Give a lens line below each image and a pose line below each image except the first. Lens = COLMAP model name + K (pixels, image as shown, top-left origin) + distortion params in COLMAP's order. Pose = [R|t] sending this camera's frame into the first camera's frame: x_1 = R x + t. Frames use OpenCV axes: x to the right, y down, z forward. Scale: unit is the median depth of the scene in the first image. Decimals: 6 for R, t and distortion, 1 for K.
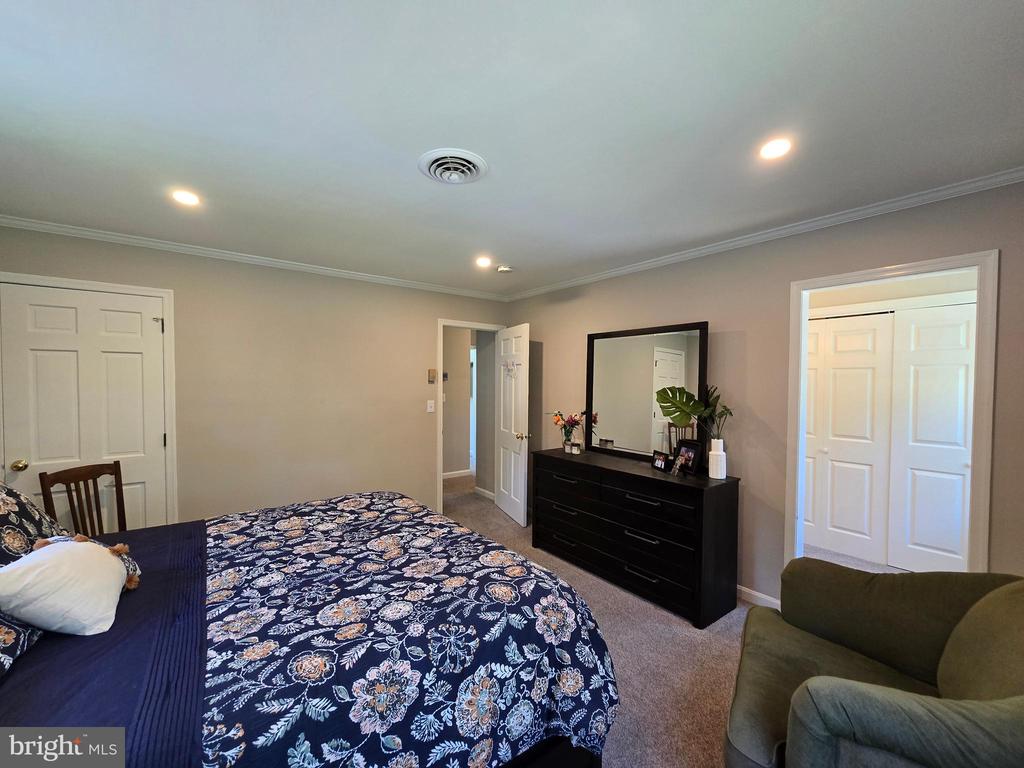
lens RADIAL K [[407.9, 0, 512.0], [0, 407.9, 384.0], [0, 0, 1]] dist [0.000012, -0.000007]
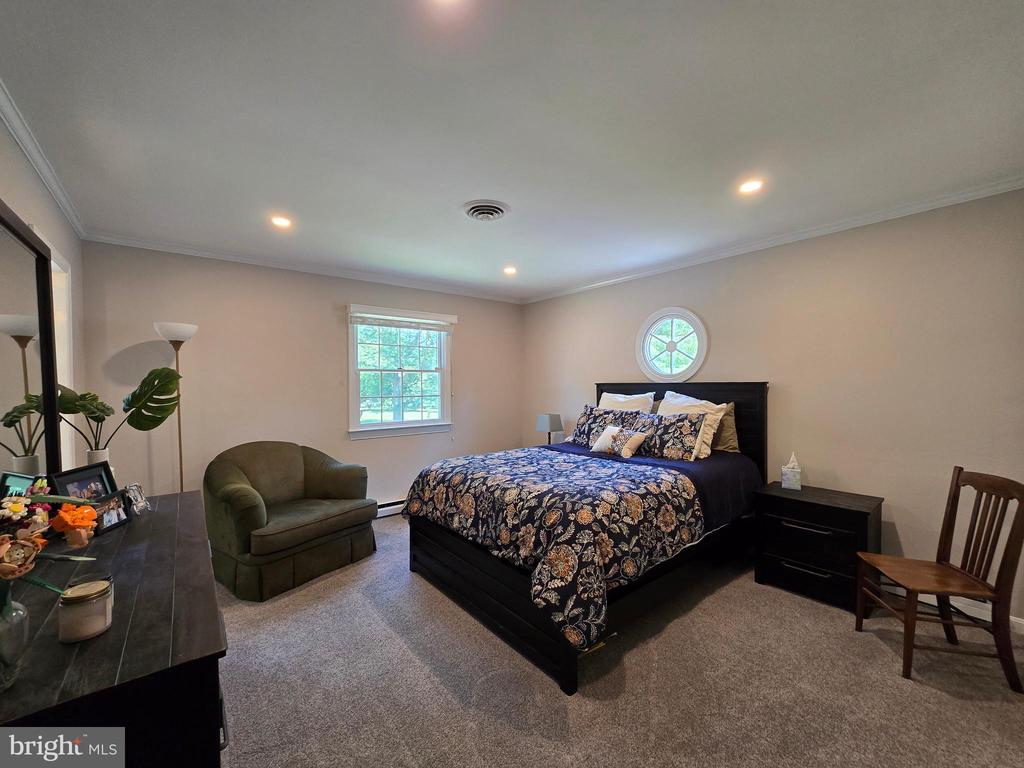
lens RADIAL K [[418.3, 0, 512.0], [0, 418.3, 384.0], [0, 0, 1]] dist [-0.000026, -0.000004]
pose [[-0.998040, -0.037645, -0.049997, -0.176430], [-0.040620, 0.997378, 0.059887, 0.029768], [0.047612, 0.061800, -0.996952, 2.373096]]
